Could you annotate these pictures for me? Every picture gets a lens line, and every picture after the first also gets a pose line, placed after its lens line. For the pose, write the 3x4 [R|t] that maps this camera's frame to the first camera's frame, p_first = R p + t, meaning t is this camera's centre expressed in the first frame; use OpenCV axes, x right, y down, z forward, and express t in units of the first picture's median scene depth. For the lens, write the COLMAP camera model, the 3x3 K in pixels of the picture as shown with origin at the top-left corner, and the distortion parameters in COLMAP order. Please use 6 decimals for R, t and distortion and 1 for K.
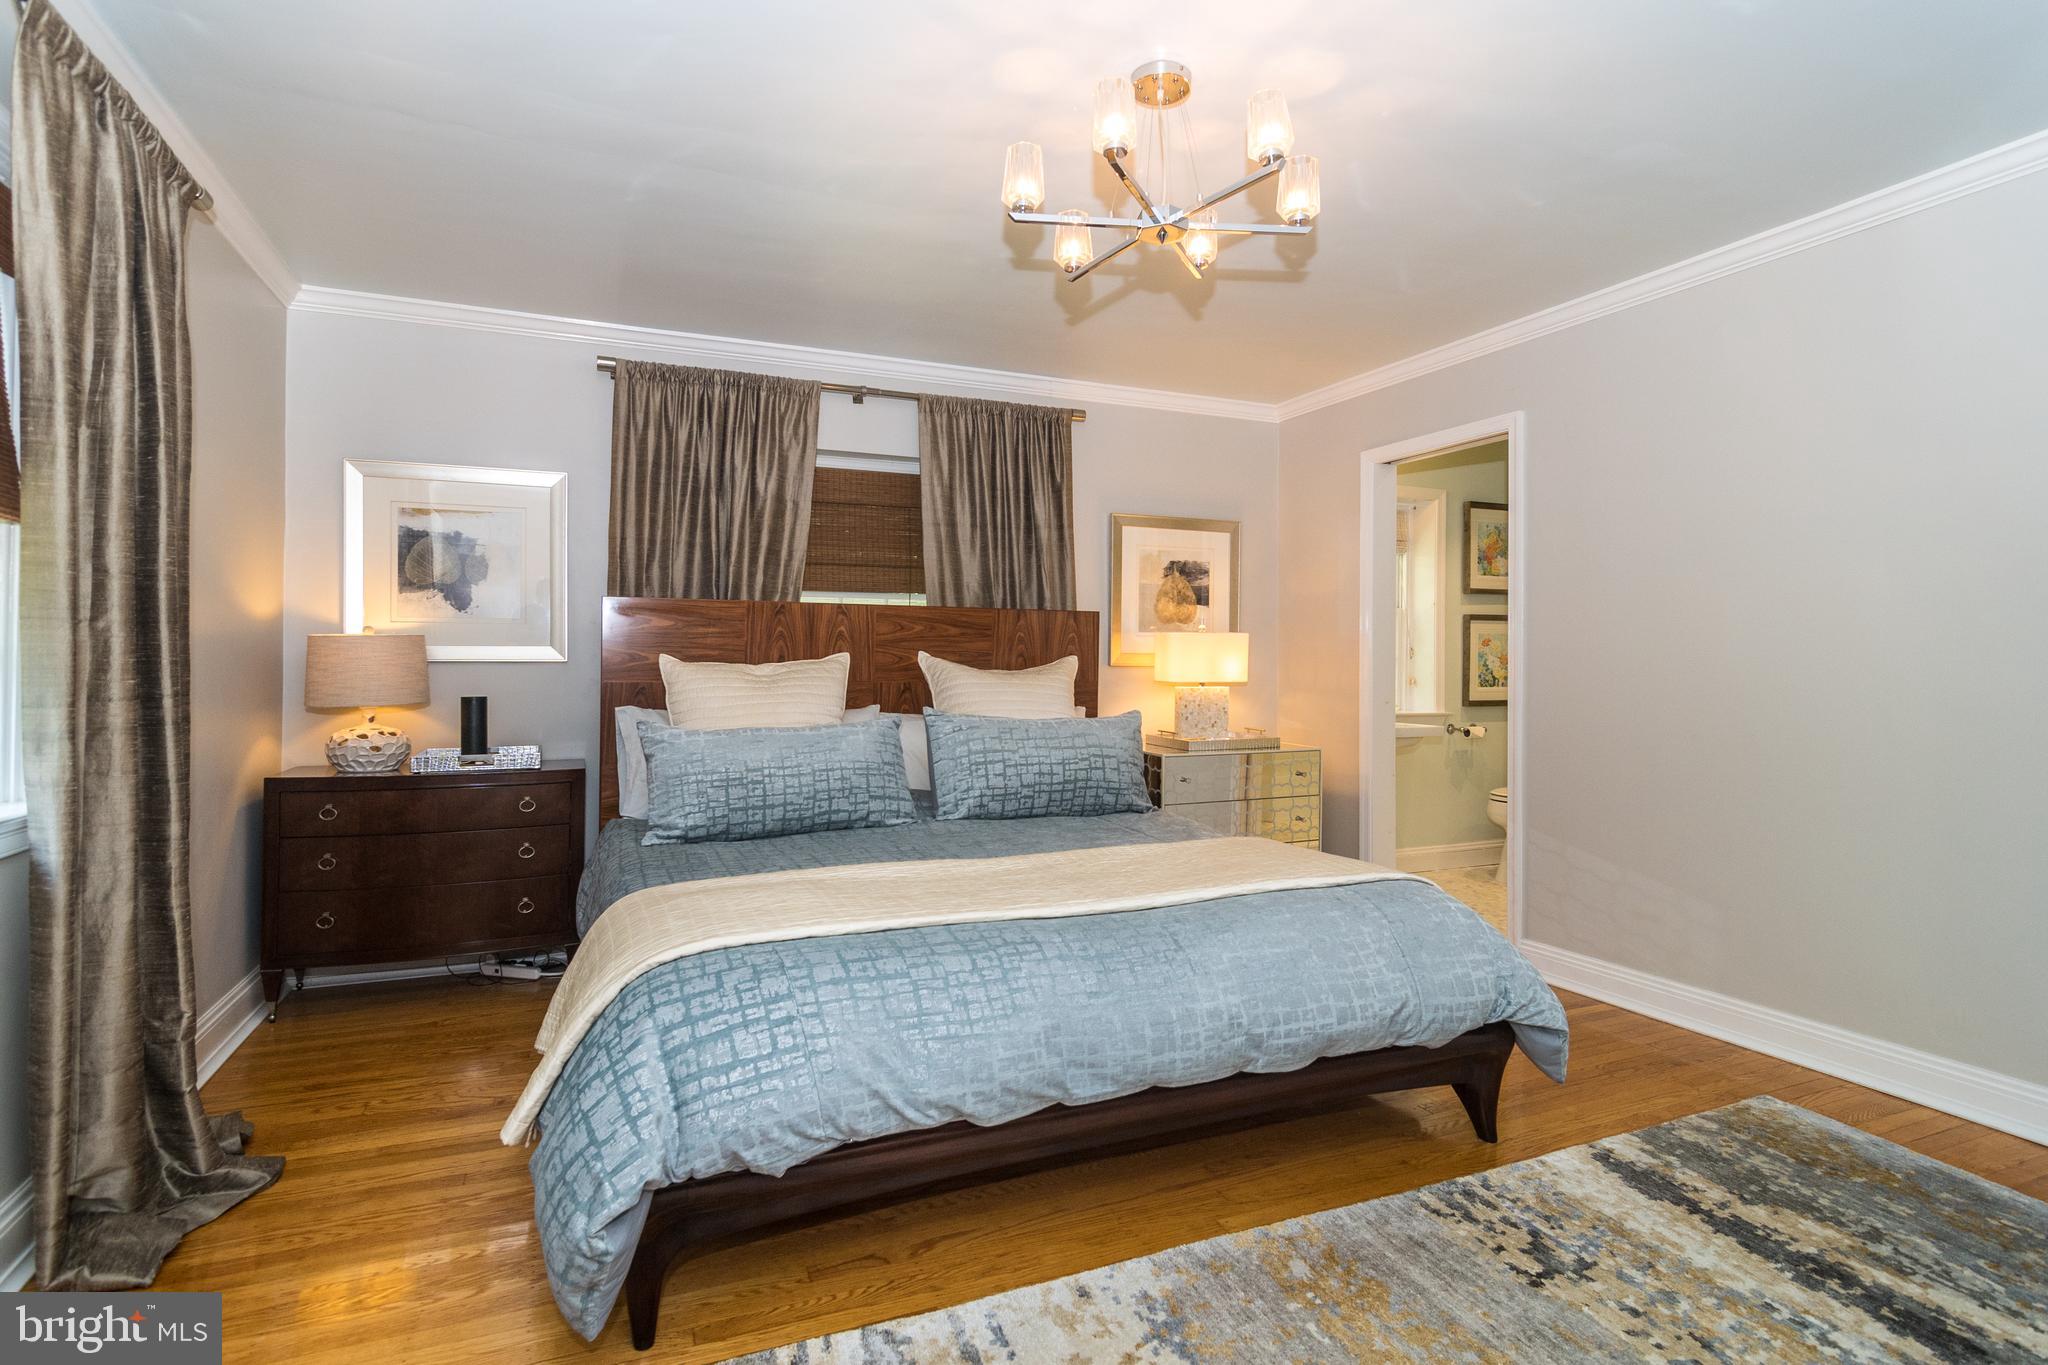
lens RADIAL K [[1003.8, 0, 1019.5], [0, 1003.8, 655.0], [0, 0, 1]] dist [-0.000008, 0.000173]
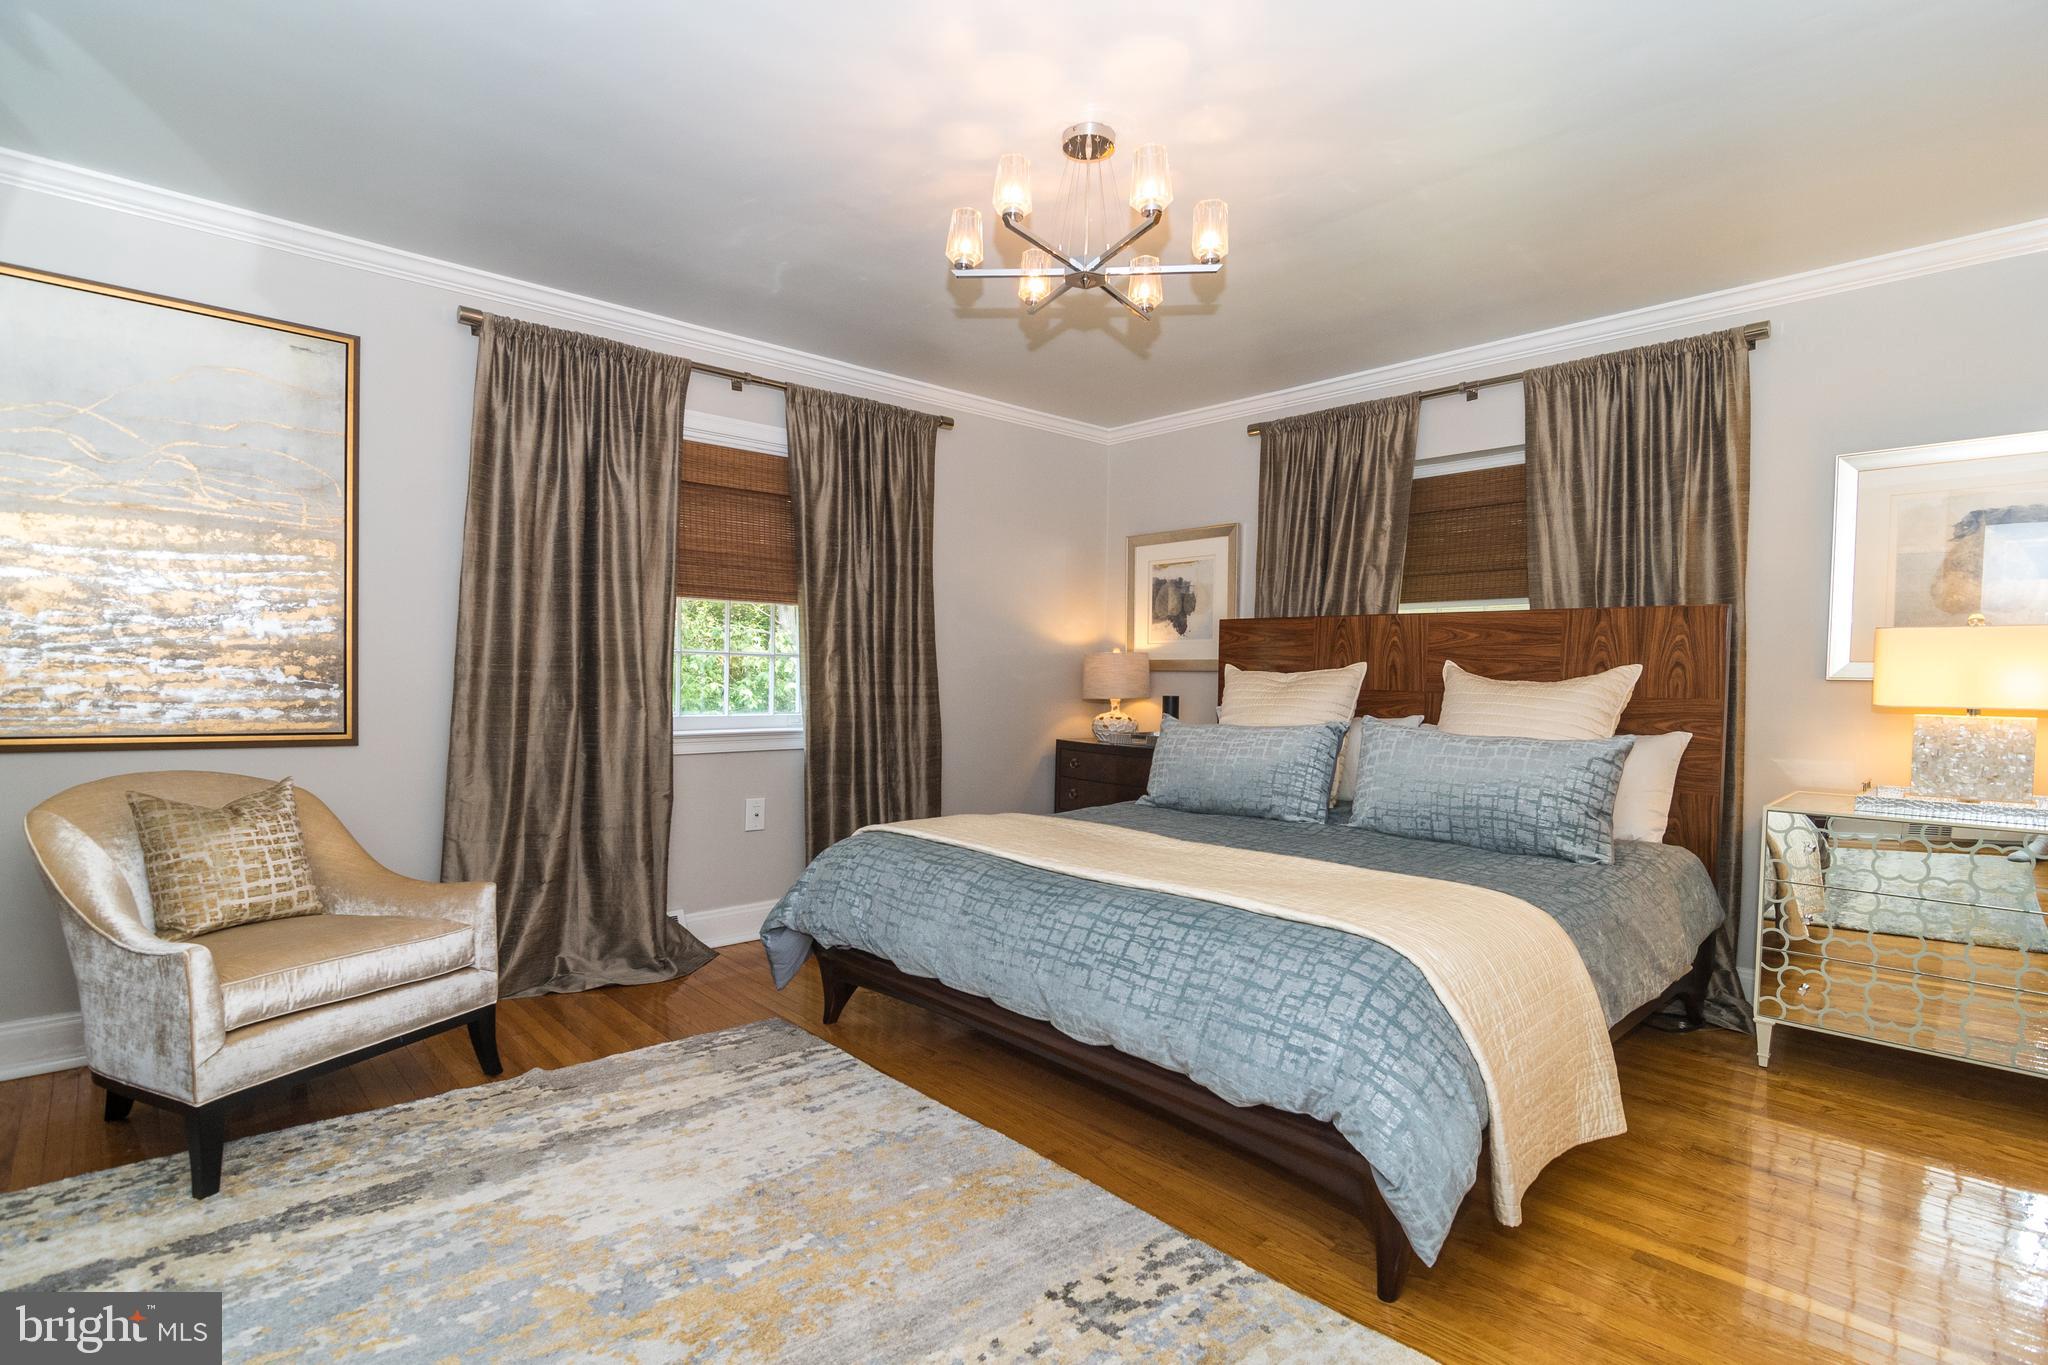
lens RADIAL K [[1021.3, 0, 1017.4], [0, 1021.3, 686.6], [0, 0, 1]] dist [-0.000017, 0.000060]
pose [[0.347561, 0.012401, -0.937575, 0.692531], [-0.004557, 0.999923, 0.011536, 0.012274], [0.937646, 0.000263, 0.347591, 0.304223]]
